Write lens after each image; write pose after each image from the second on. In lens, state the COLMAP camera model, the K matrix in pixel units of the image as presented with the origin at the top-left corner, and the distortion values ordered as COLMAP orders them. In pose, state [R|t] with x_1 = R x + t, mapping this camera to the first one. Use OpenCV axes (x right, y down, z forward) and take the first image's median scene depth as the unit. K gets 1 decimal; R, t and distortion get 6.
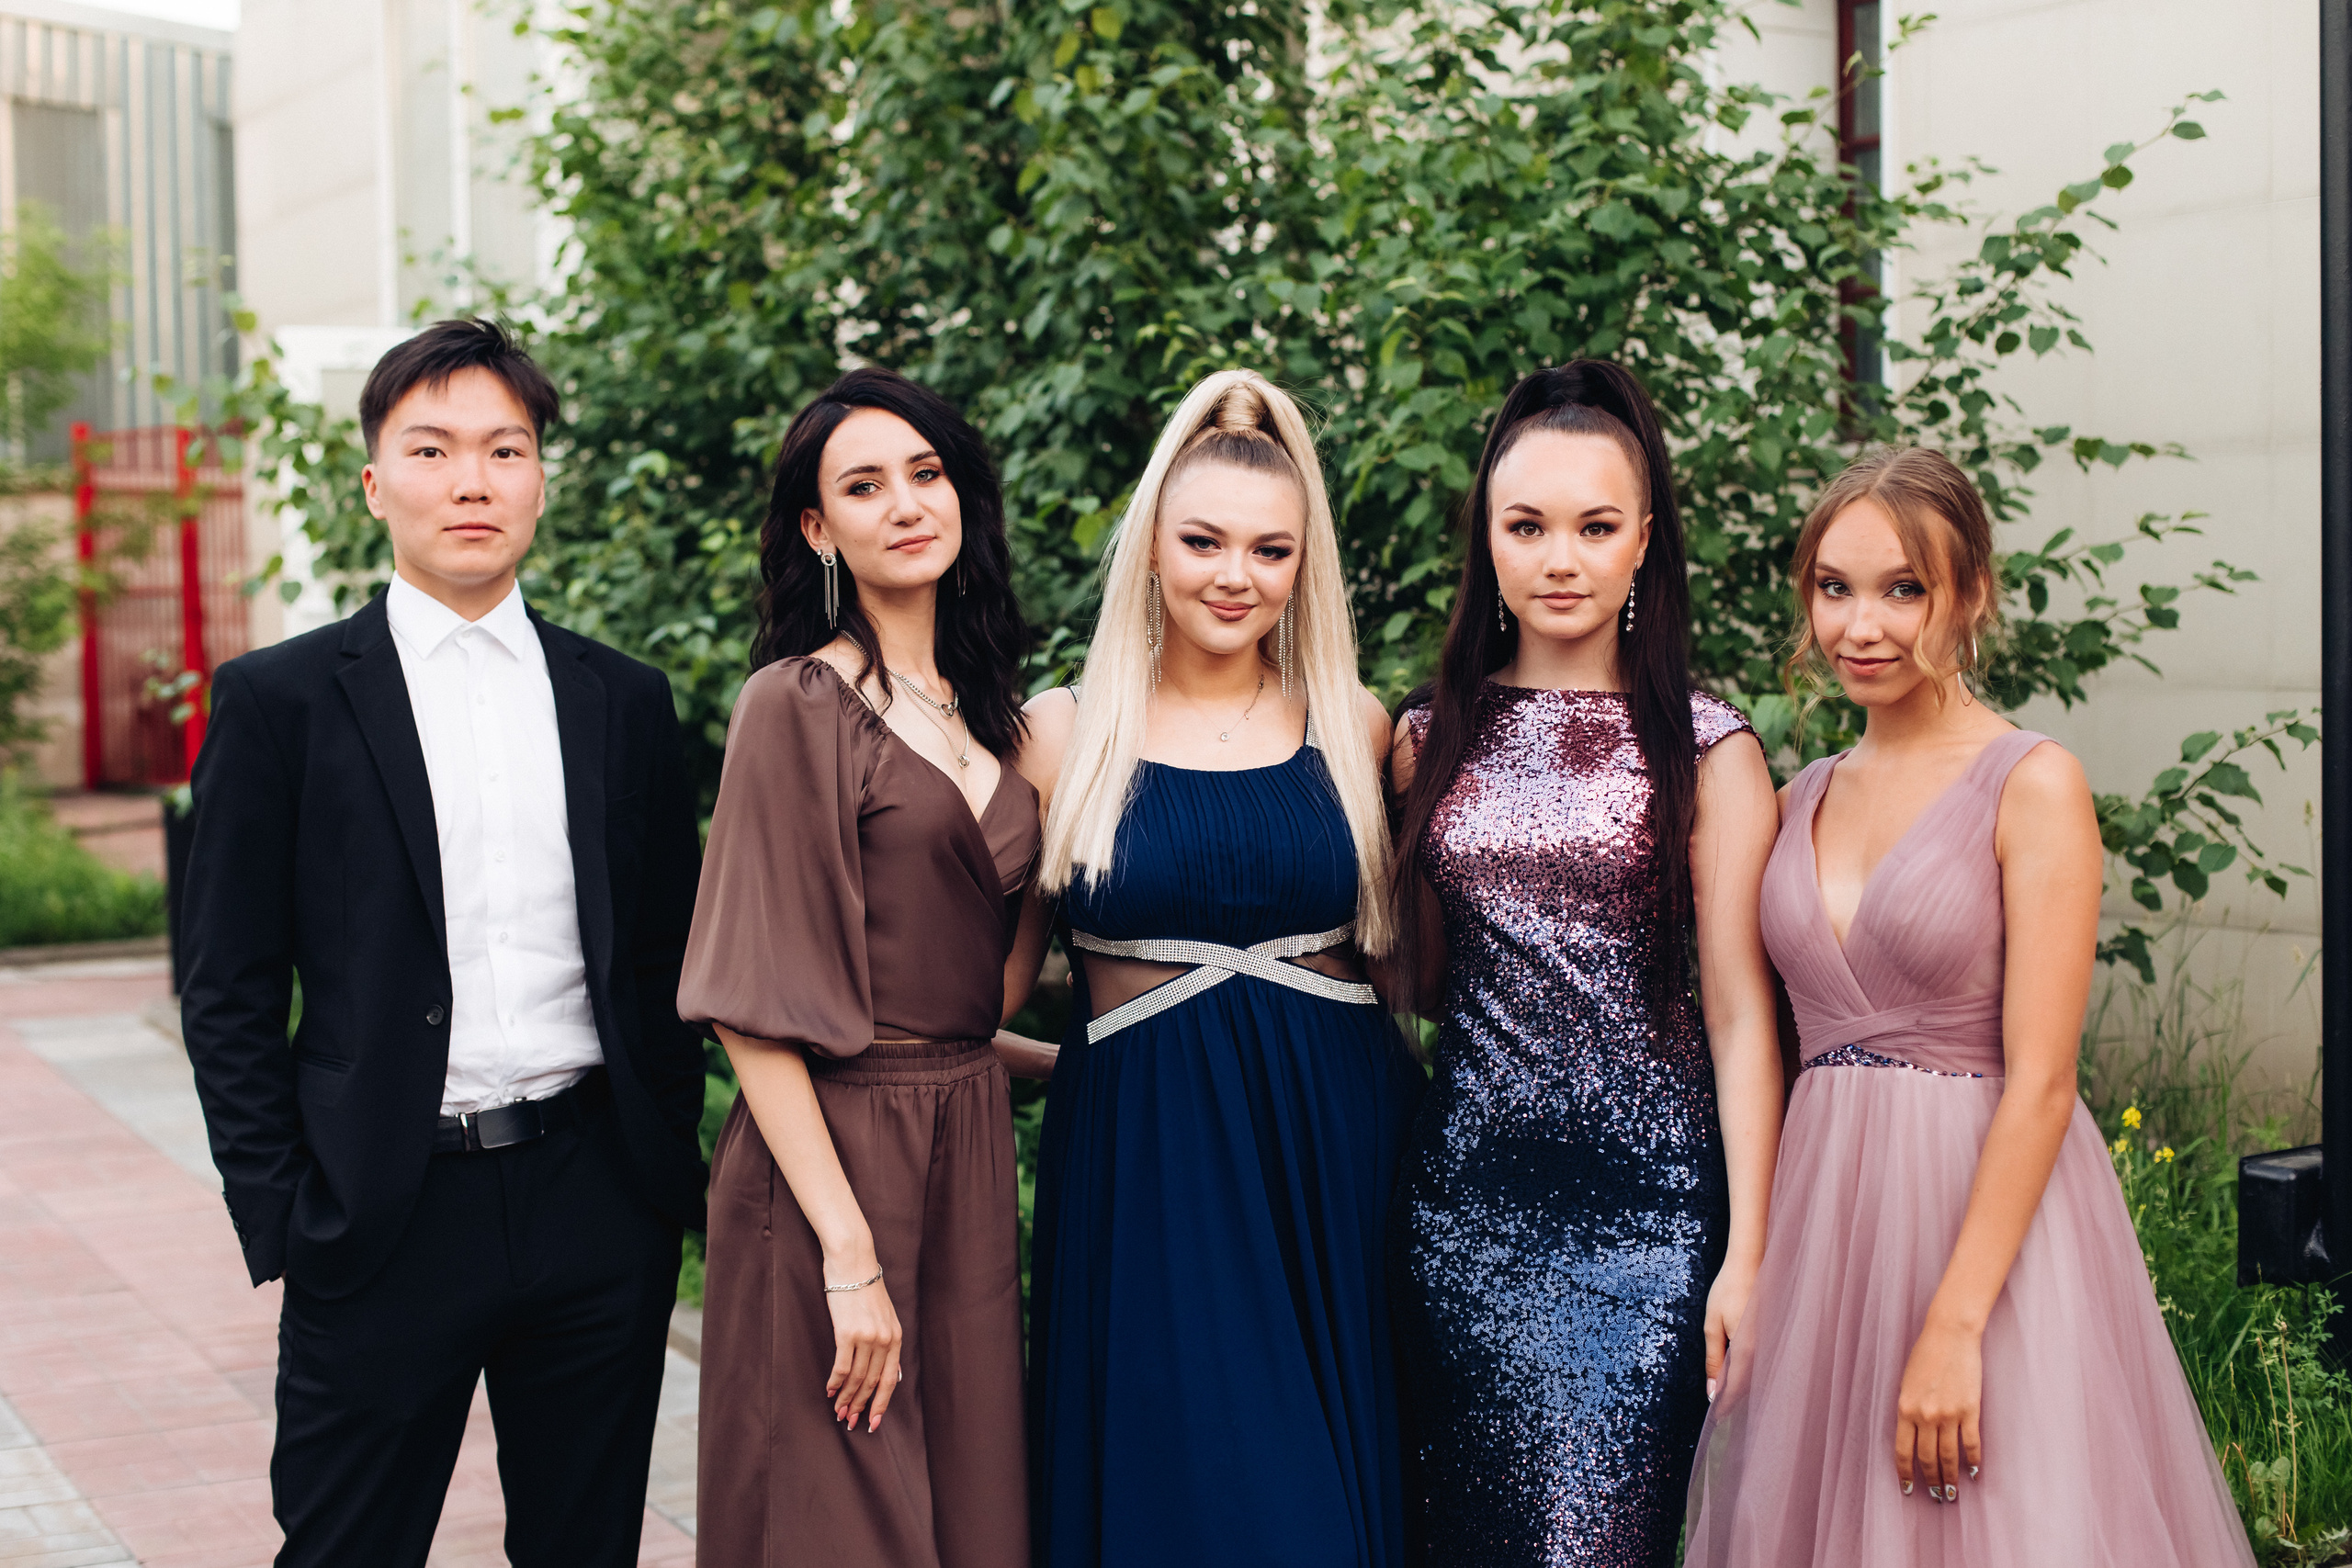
lens RADIAL K [[3248.0, 0, 1221.5], [0, 3248.0, 777.7], [0, 0, 1]] dist [-0.029797, 0.000000]
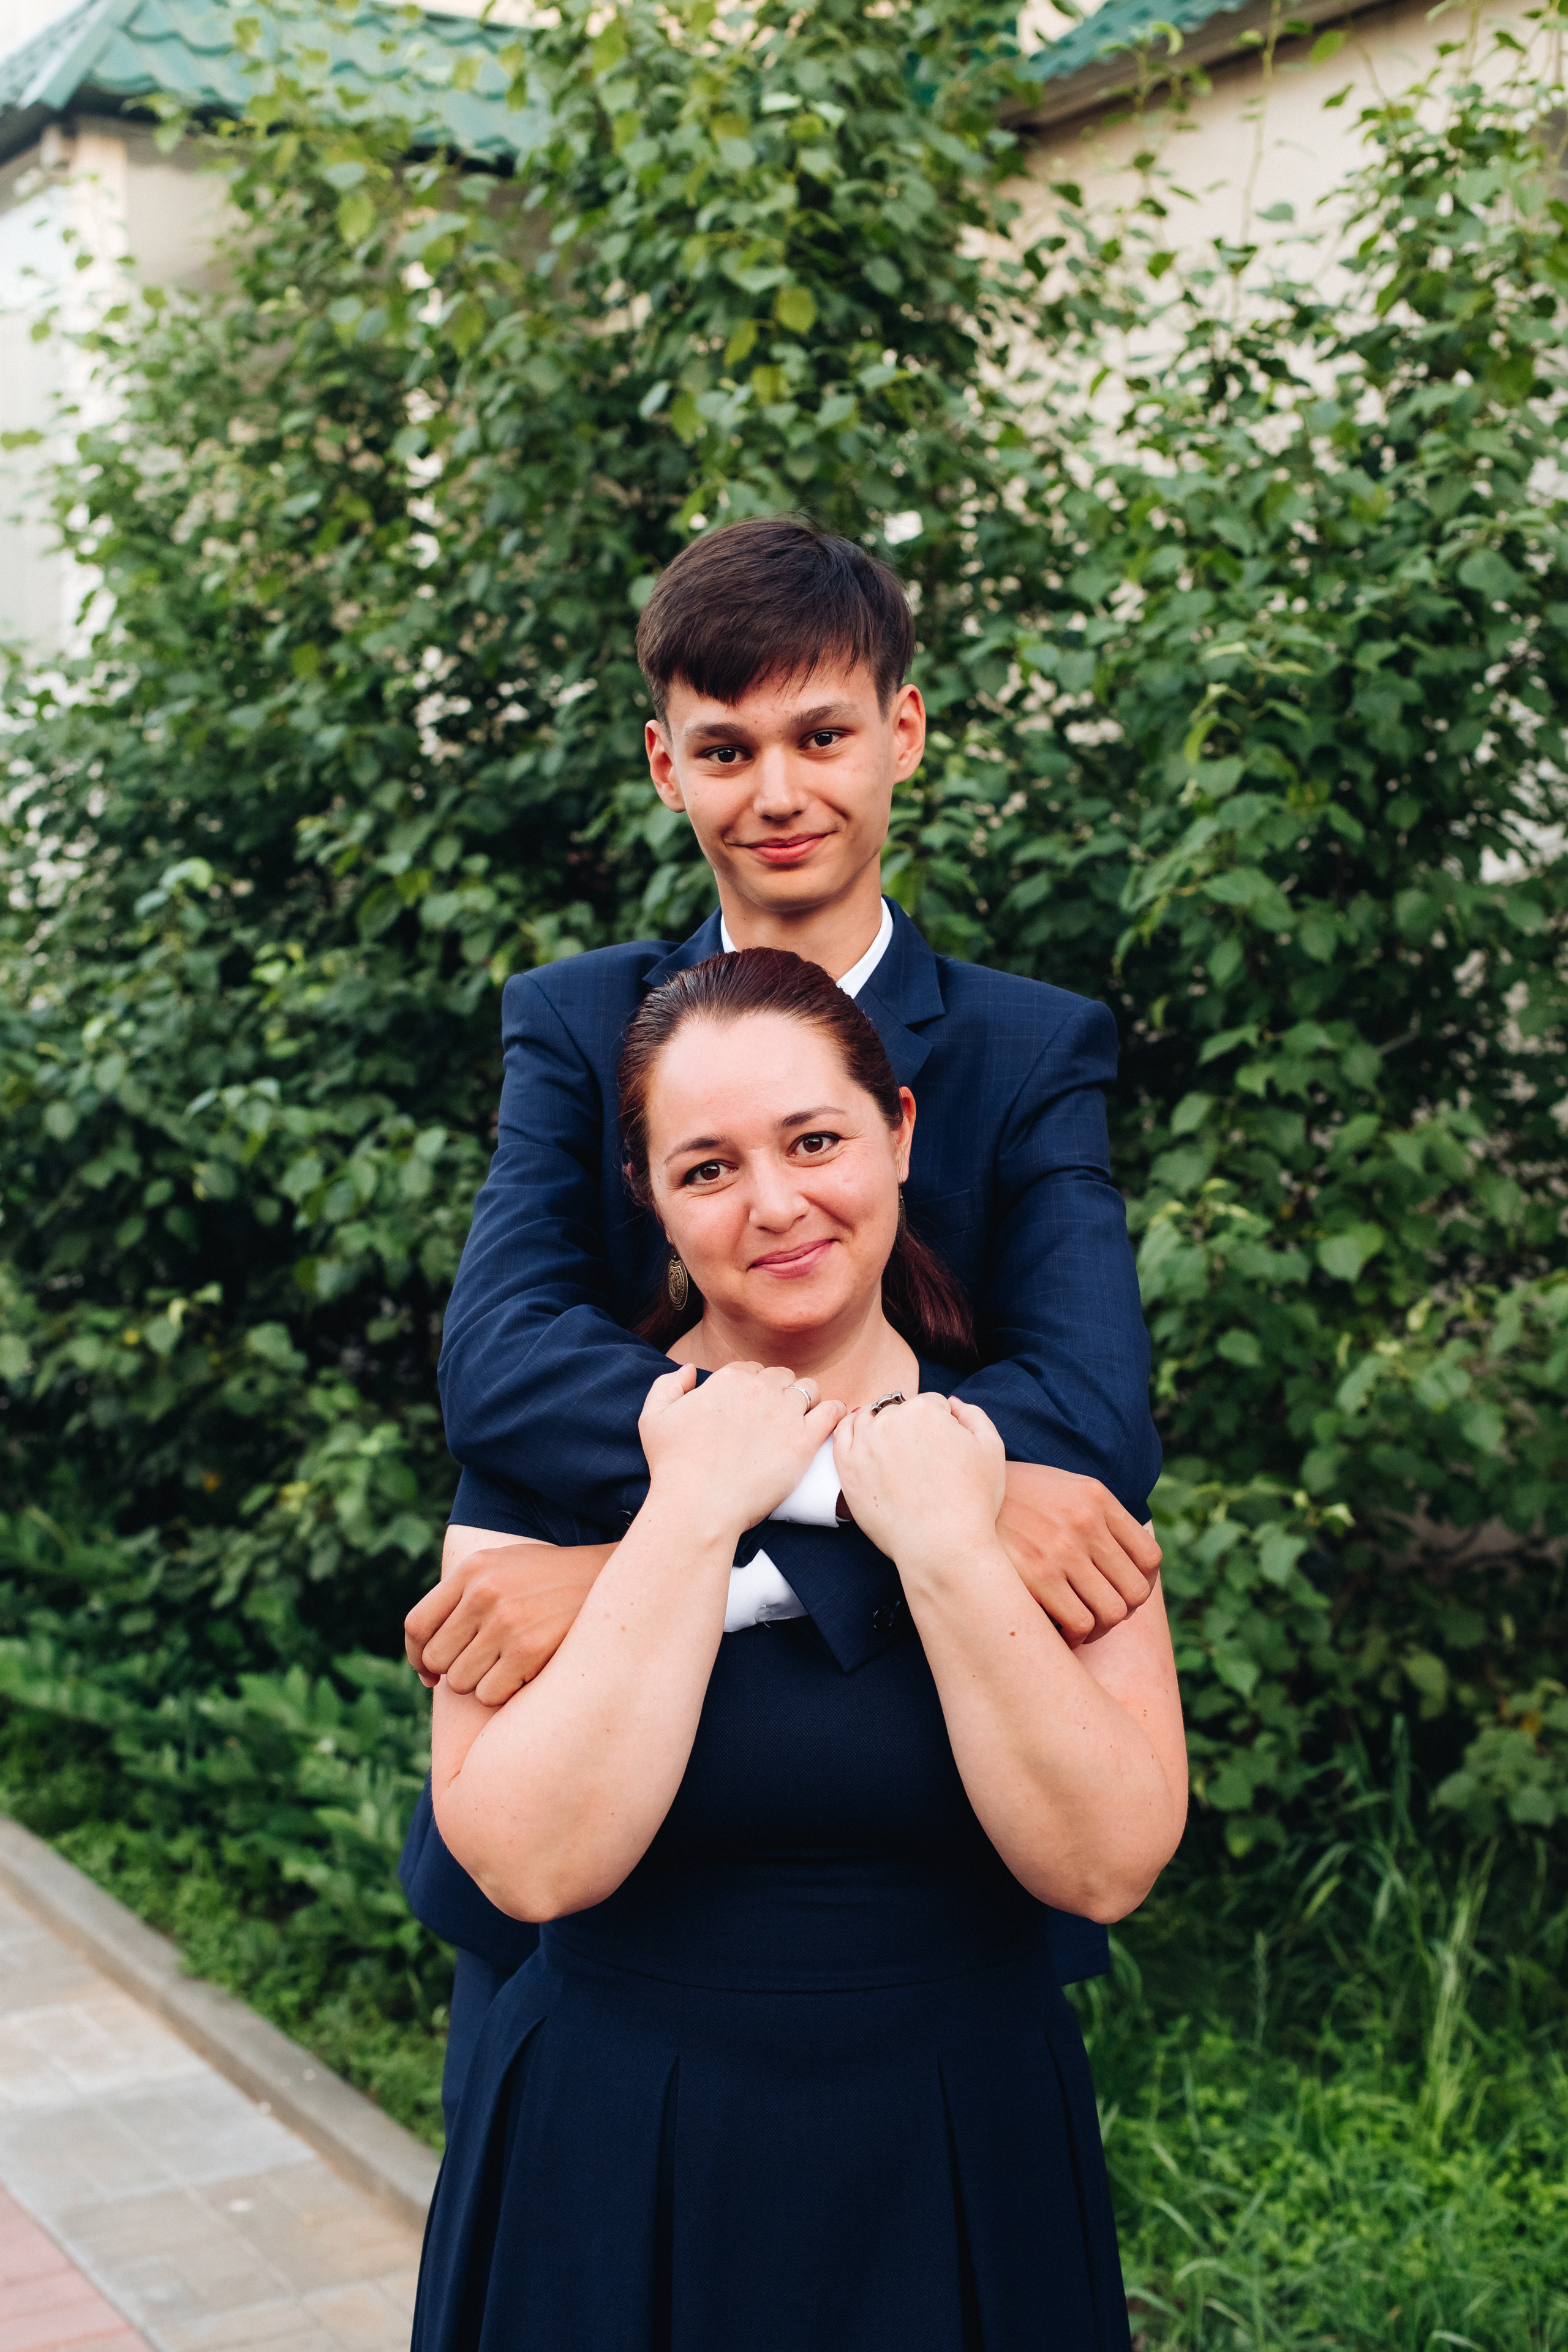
lens RADIAL K [[3248.3, 0, 789.8], [0, 3248.3, 1168.4], [0, 0, 1]] dist [-0.029797, 0.000000]
pose [[0.999834, 0.015572, 0.009474, -0.039163], [-0.015568, 0.999879, -0.000566, -0.028152], [-0.009482, 0.000418, 0.999955, 0.223646]]
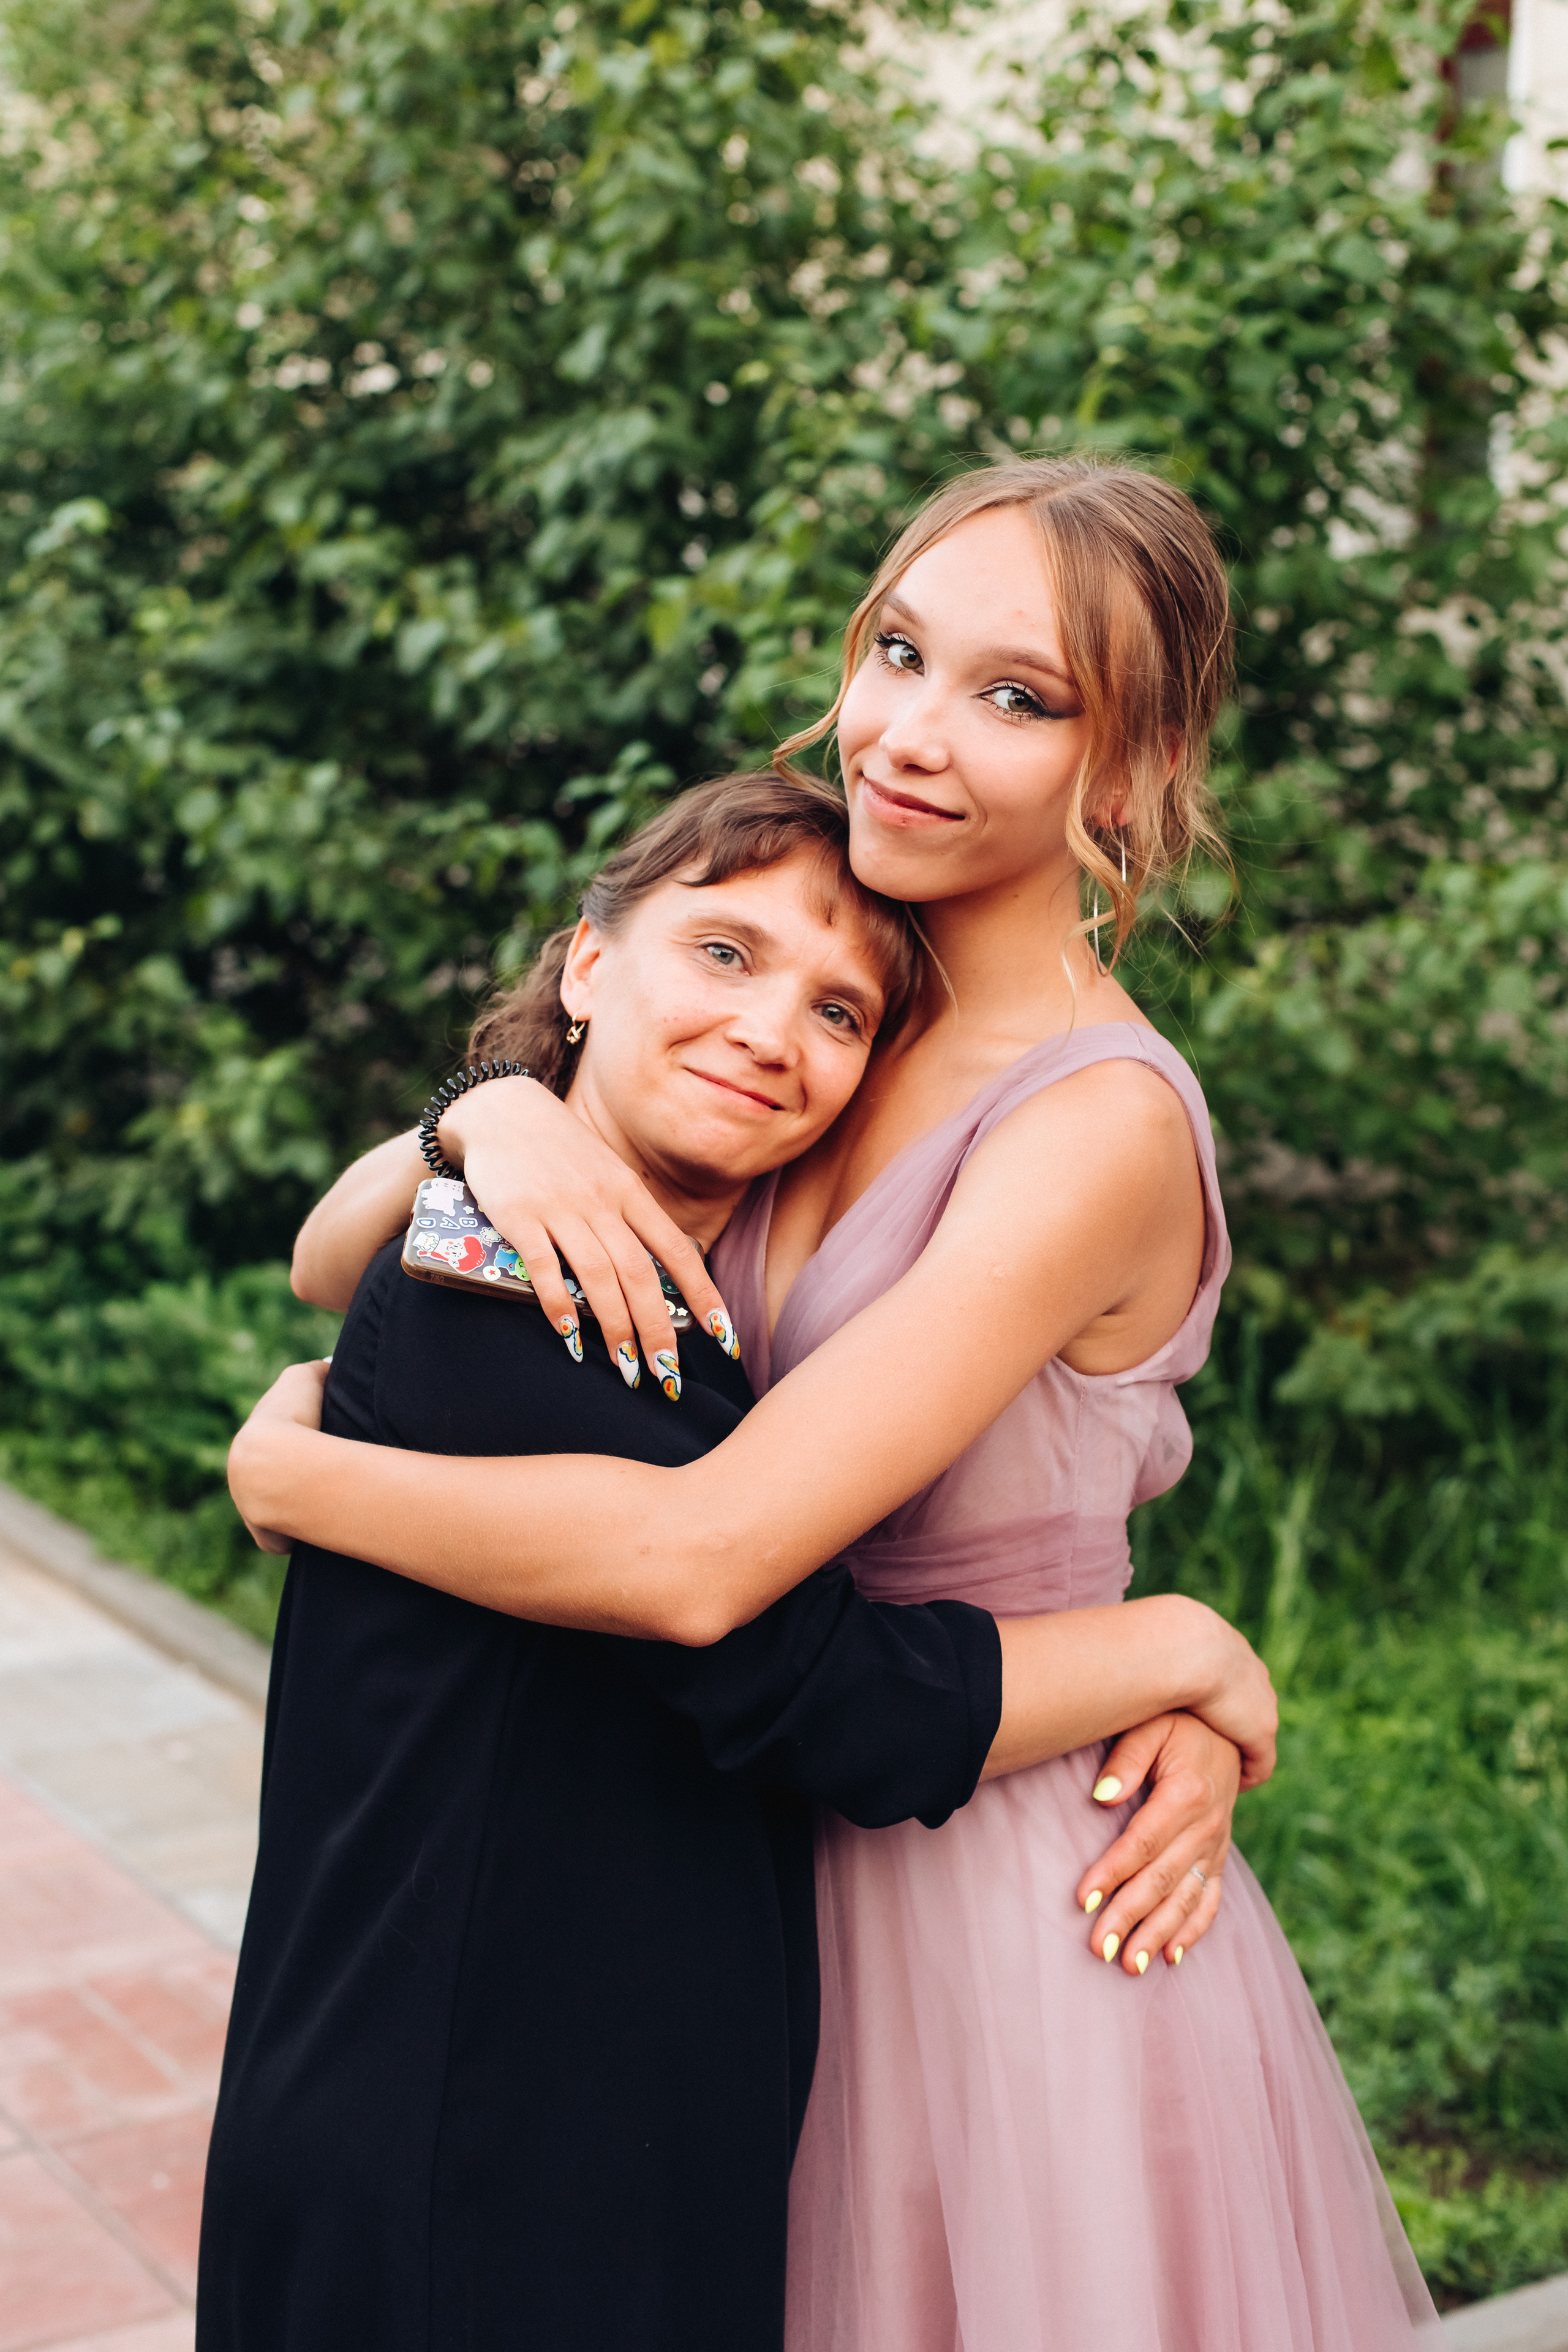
lens RADIAL K [[3248.3, 0, 779.9], [0, 3248.3, 1167.8], [0, 0, 1]] dist [-0.029797, 0.000000]
pose [[0.995733, 0.028718, 0.087696, -0.072806], [-0.036053, 0.995877, 0.083242, -0.009467], [-0.084943, -0.086048, 0.992663, 0.180728]]
